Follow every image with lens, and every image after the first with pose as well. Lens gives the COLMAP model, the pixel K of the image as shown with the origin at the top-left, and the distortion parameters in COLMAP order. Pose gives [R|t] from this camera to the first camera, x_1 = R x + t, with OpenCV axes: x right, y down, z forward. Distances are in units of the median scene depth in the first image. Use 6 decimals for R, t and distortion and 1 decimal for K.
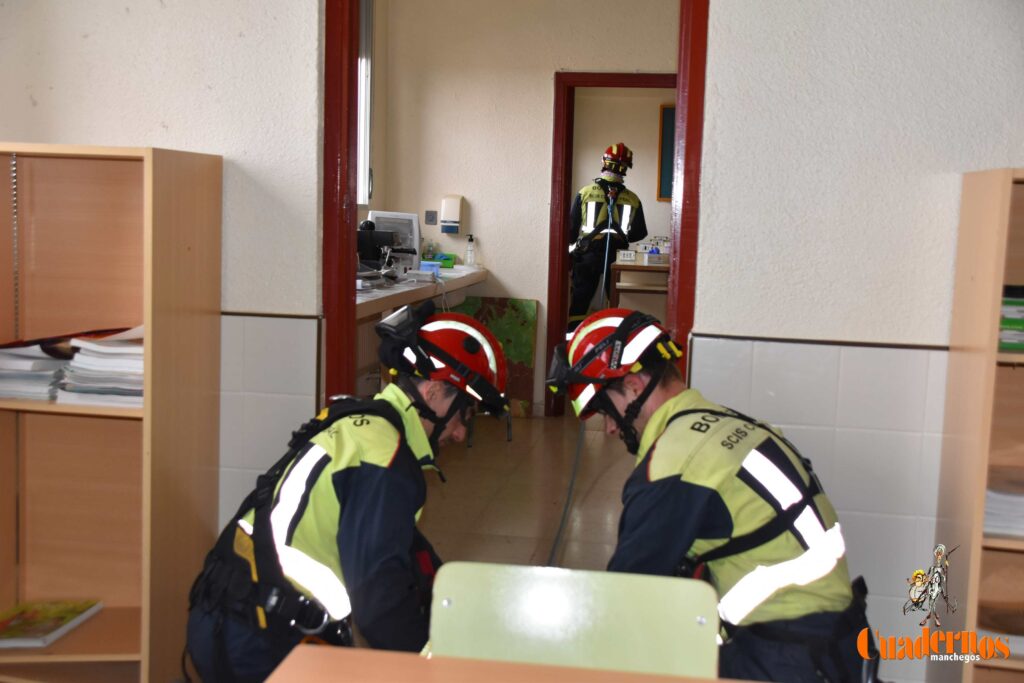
lens RADIAL K [[1256.9, 0, 514.0], [0, 1256.9, 340.7], [0, 0, 1]] dist [0.061092, 0.000000]
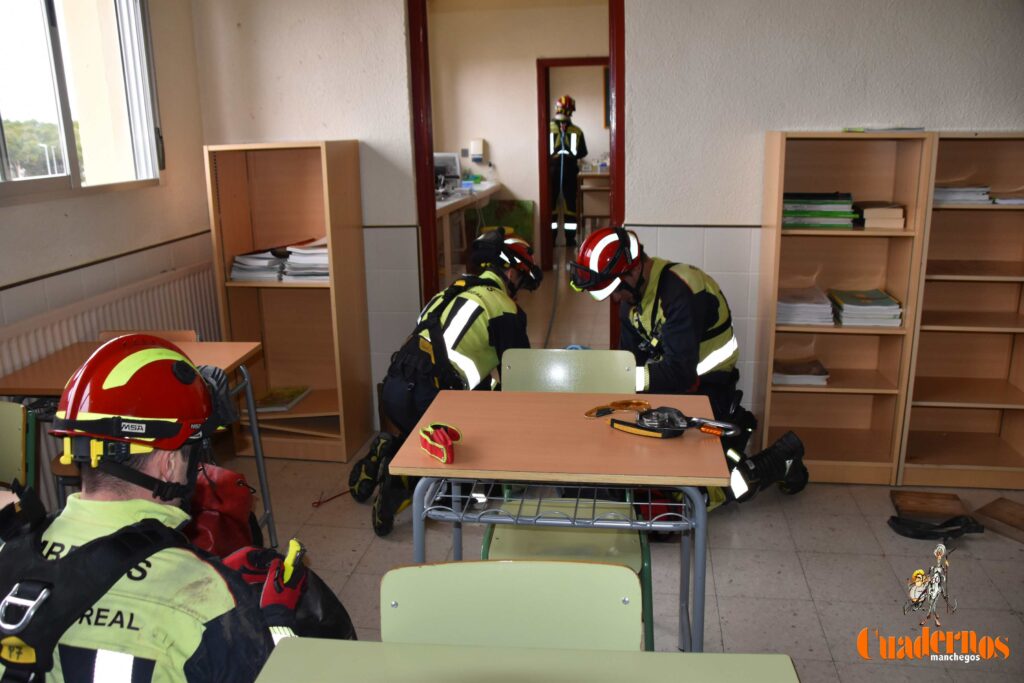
lens RADIAL K [[836.6, 0, 514.9], [0, 836.6, 338.3], [0, 0, 1]] dist [-0.155303, 0.108275]
pose [[0.998438, -0.055452, -0.006901, -0.016676], [0.055869, 0.988297, 0.141942, -0.022327], [-0.001051, -0.142106, 0.989851, -0.211260]]
